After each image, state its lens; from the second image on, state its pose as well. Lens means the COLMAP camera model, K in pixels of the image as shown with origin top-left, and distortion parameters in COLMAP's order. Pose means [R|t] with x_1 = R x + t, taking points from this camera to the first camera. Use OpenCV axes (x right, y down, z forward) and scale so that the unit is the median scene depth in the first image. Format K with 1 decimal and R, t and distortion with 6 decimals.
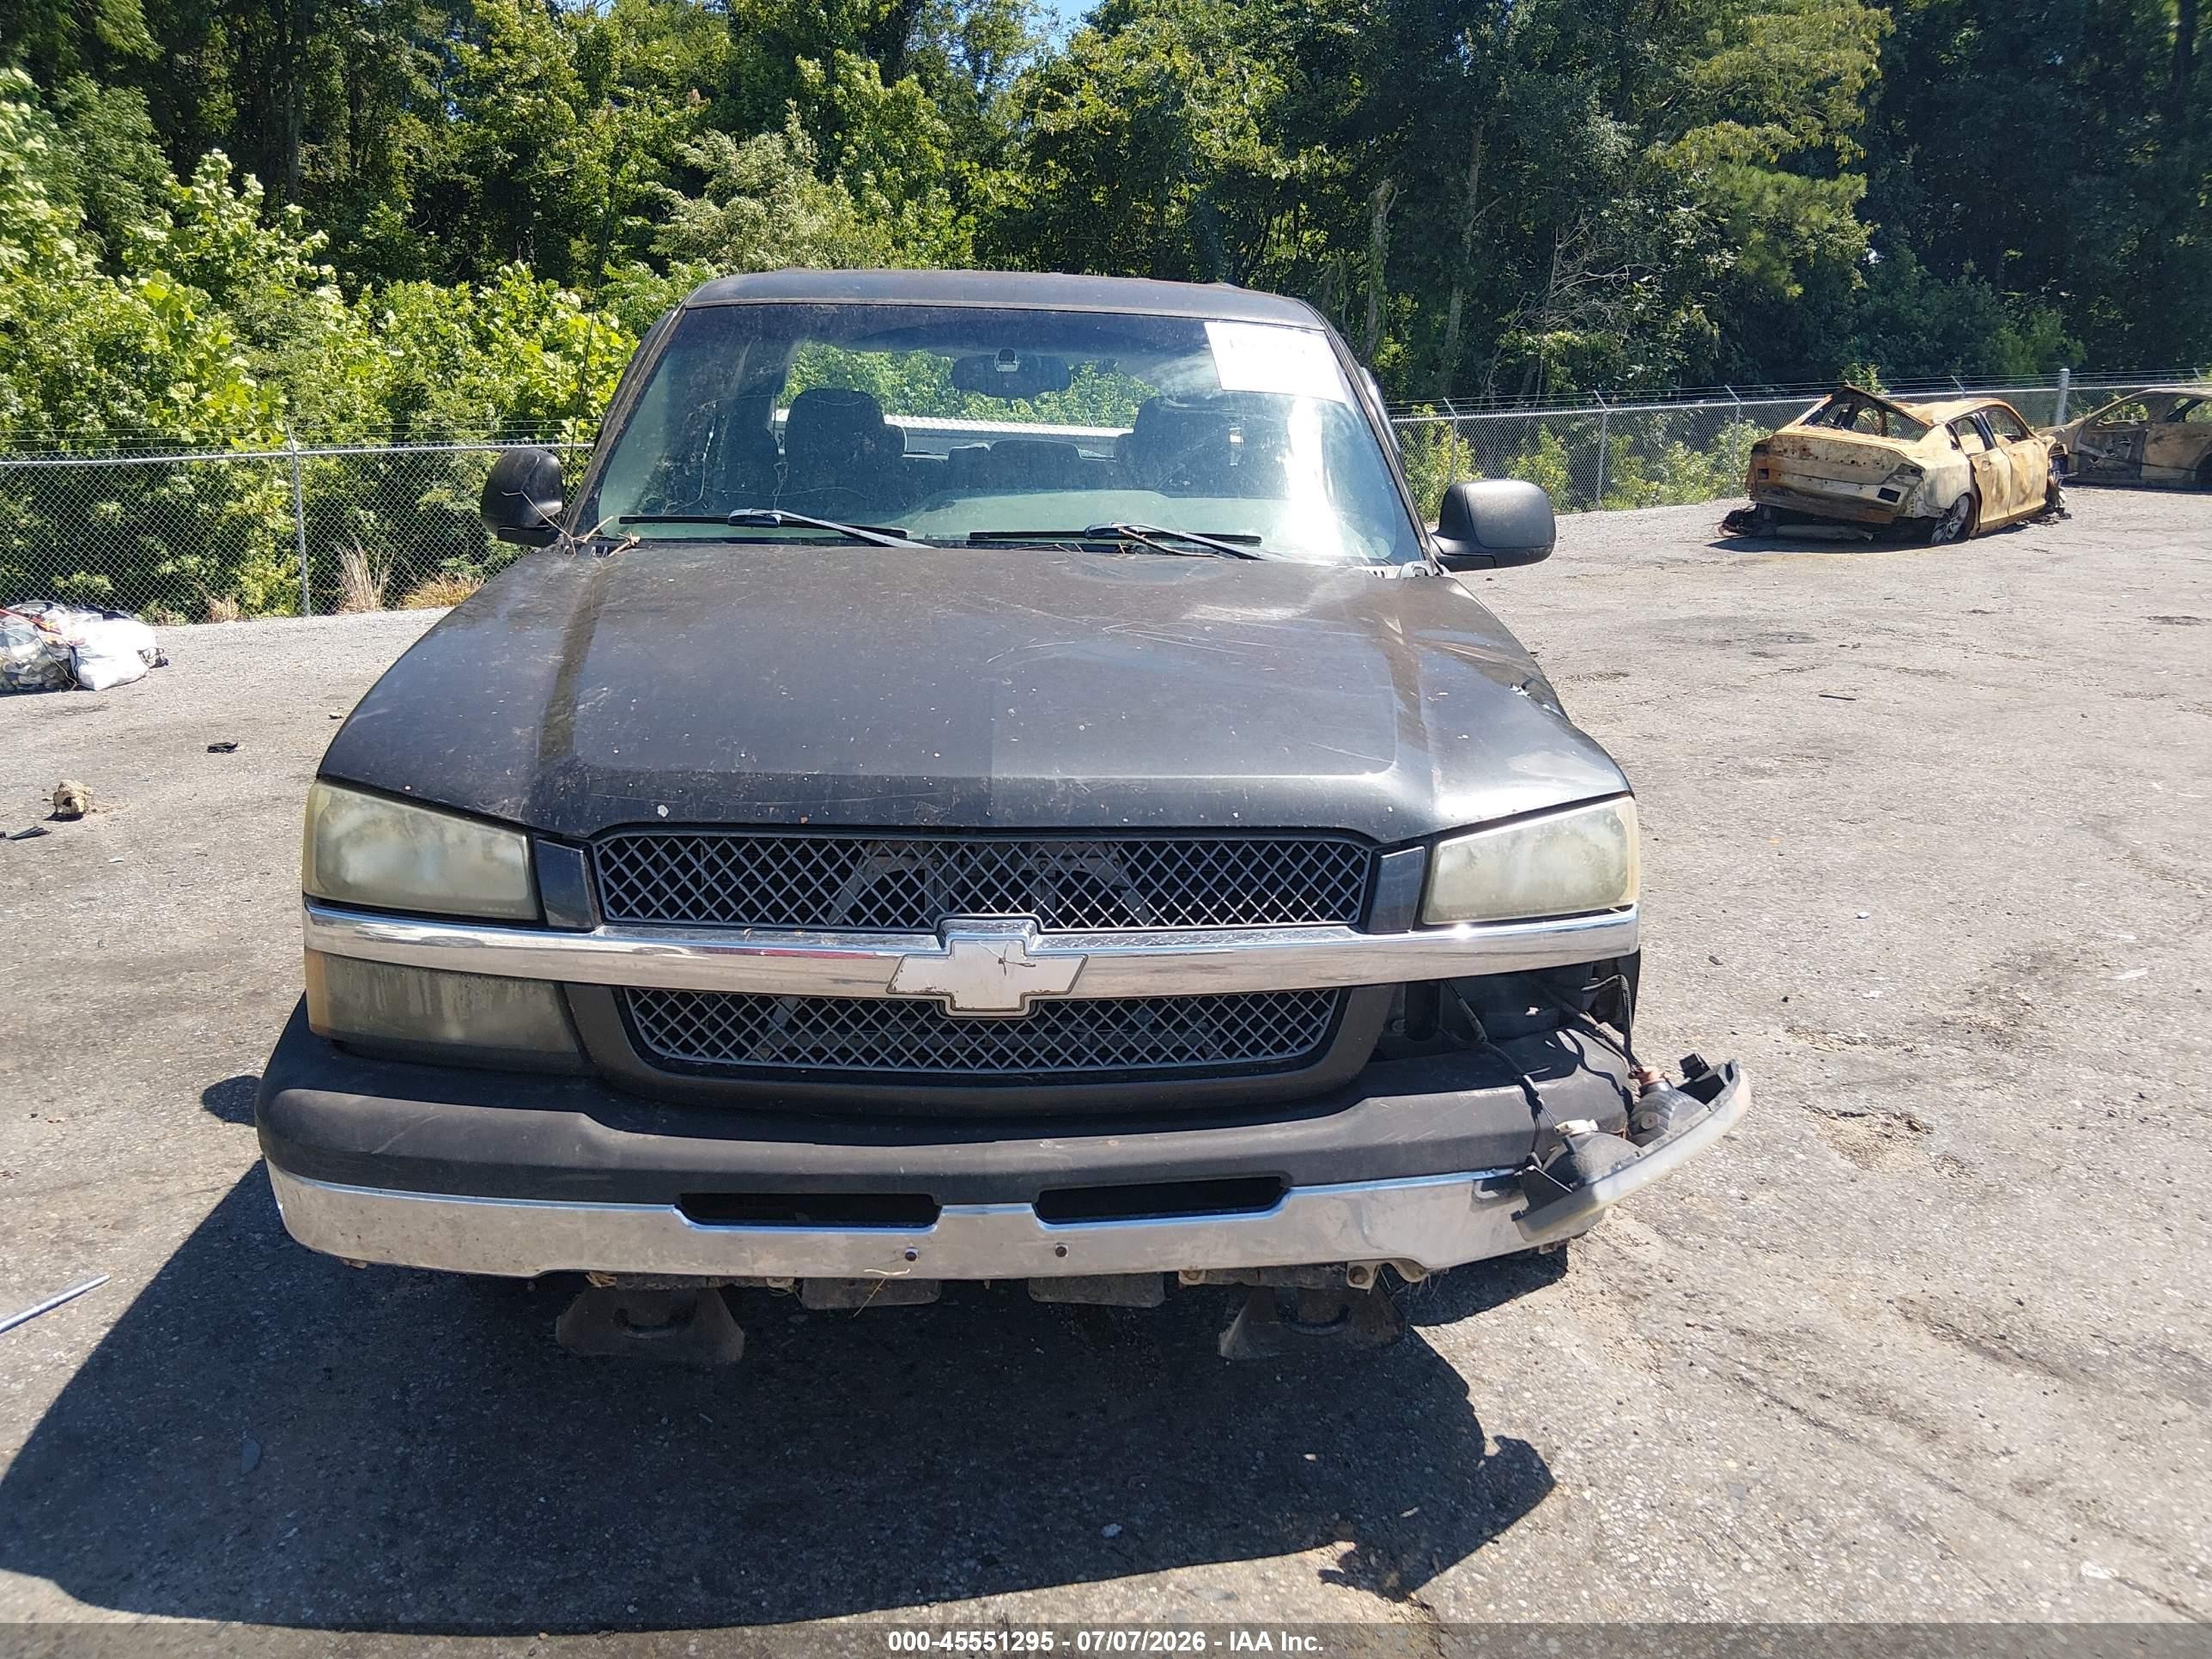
lens RADIAL K [[1702.8, 0, 1109.5], [0, 1702.8, 808.4], [0, 0, 1]] dist [0.136386, -0.223143]
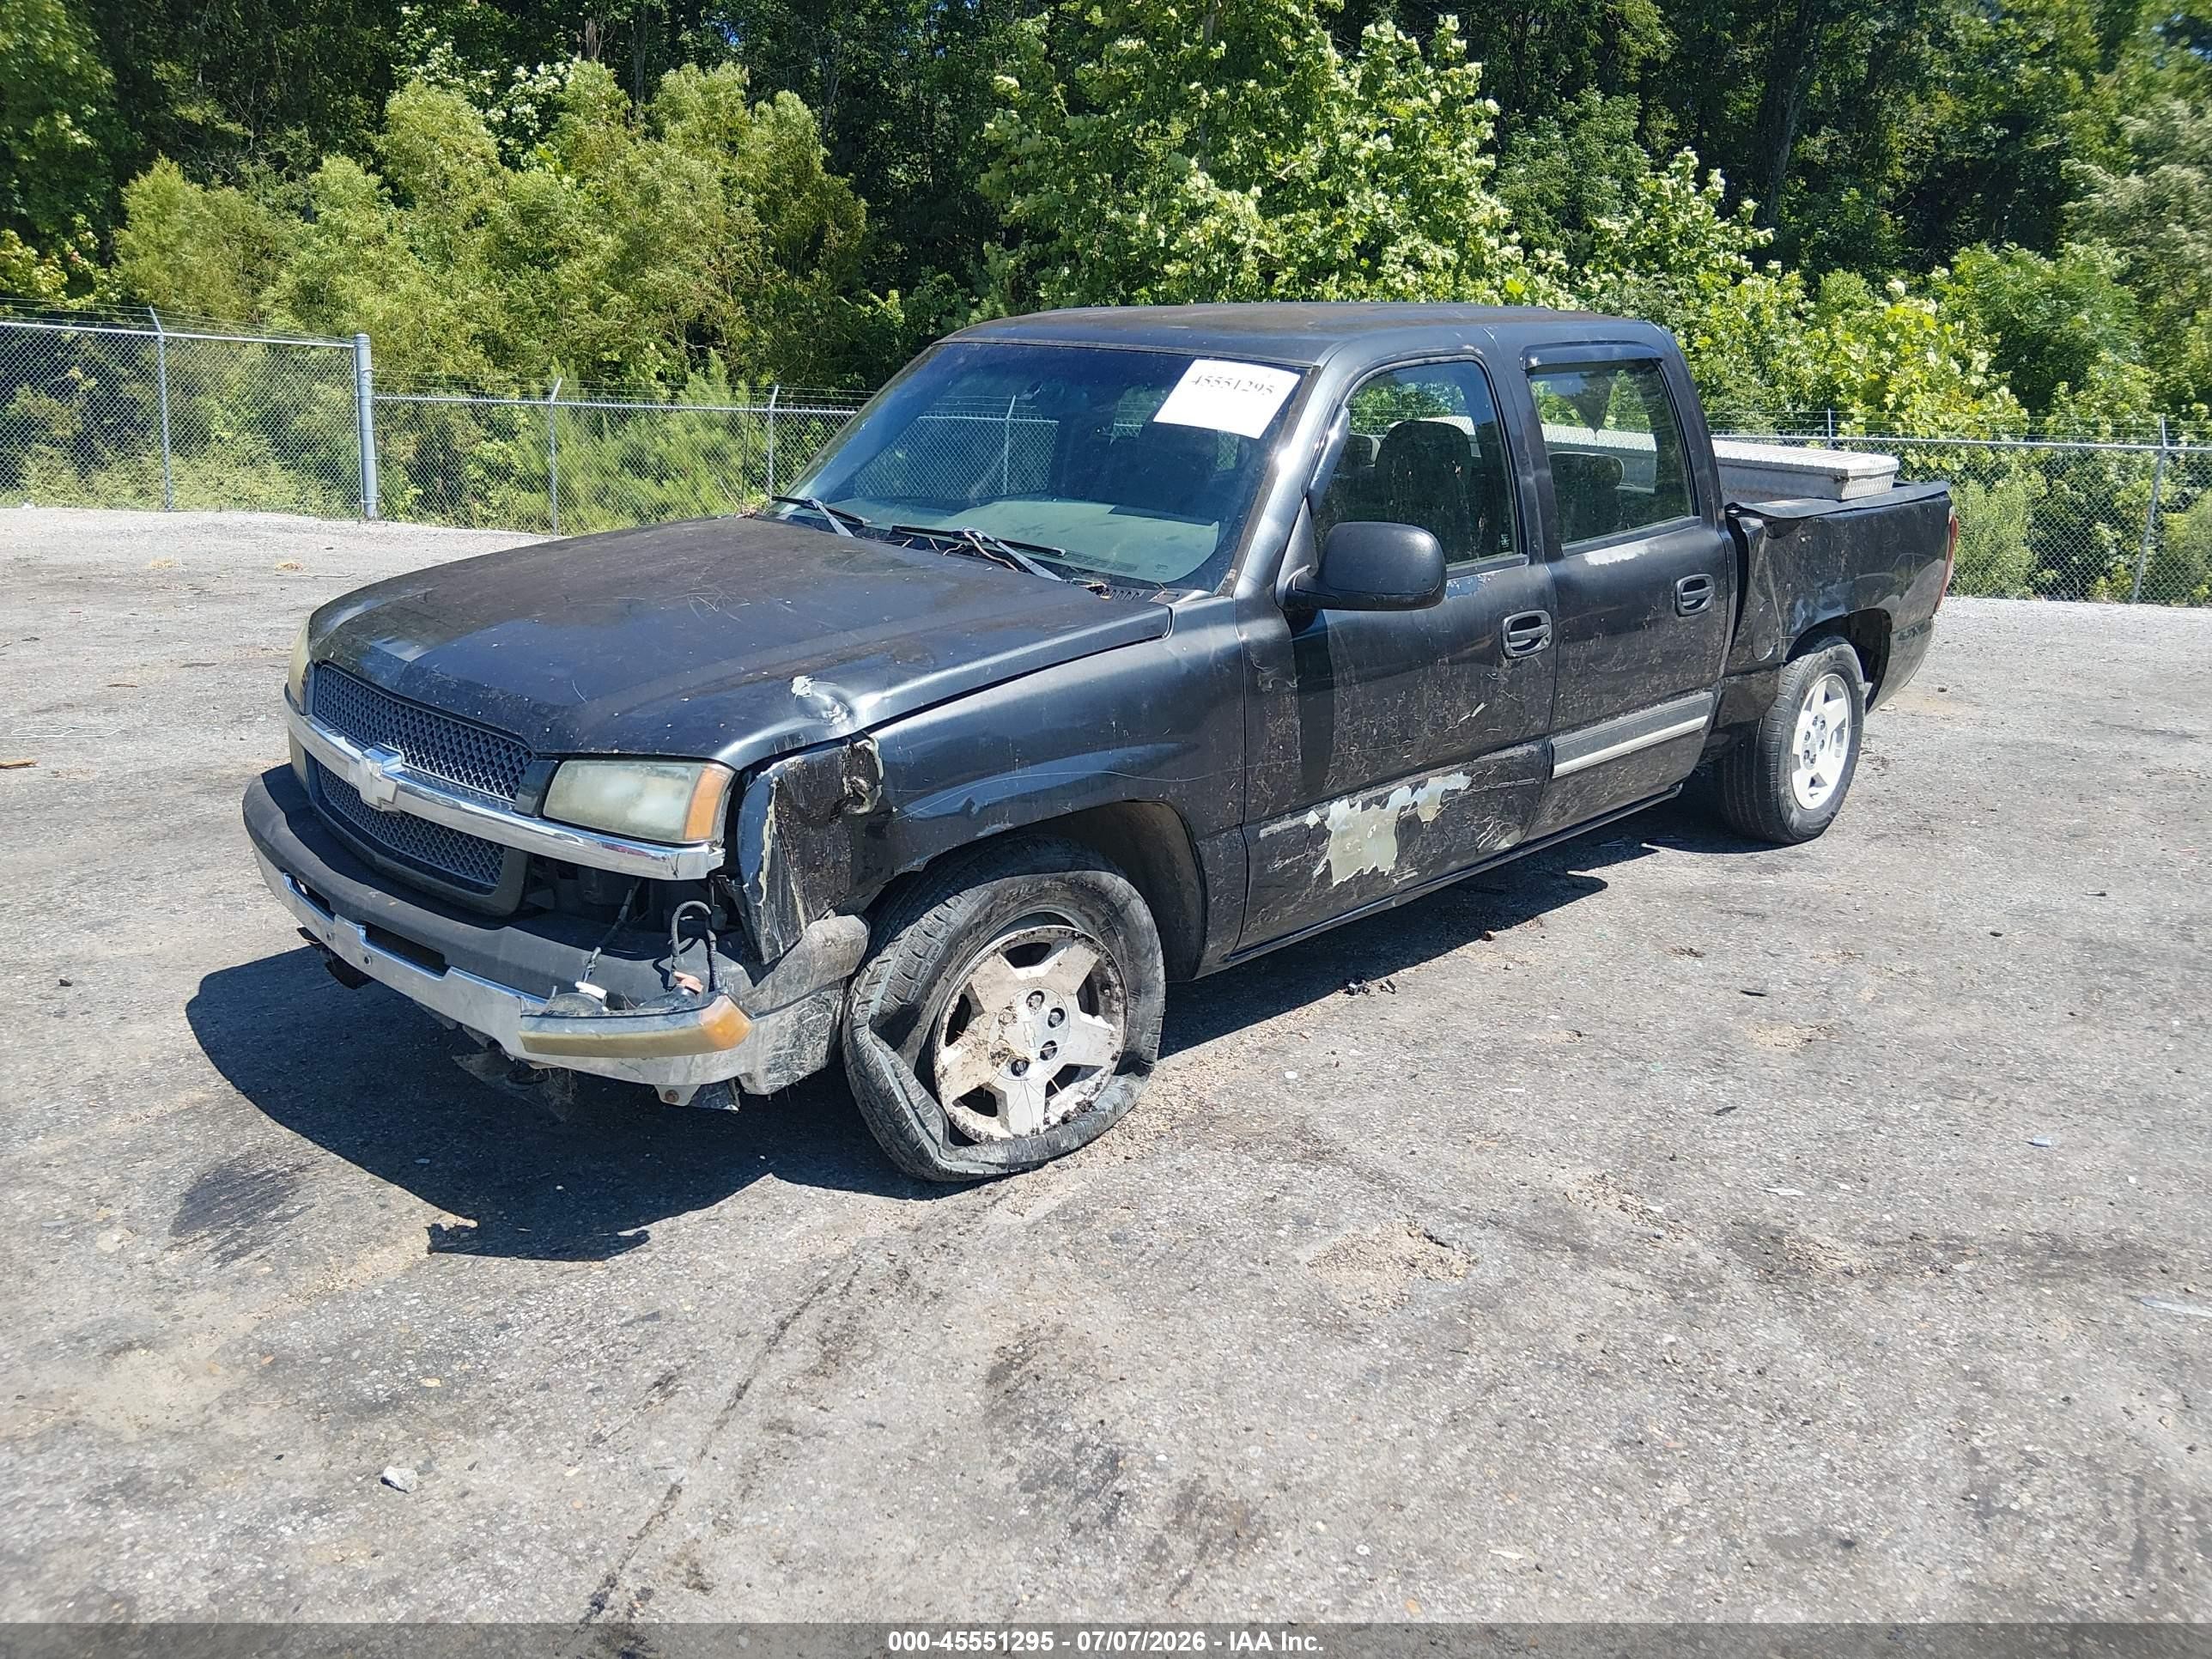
lens RADIAL K [[1702.8, 0, 1109.5], [0, 1702.8, 808.4], [0, 0, 1]] dist [0.136386, -0.223143]
pose [[0.651573, 0.202883, -0.730953, 1.339735], [-0.193017, 0.976199, 0.098898, -0.147691], [0.733620, 0.076647, 0.675224, 0.345776]]
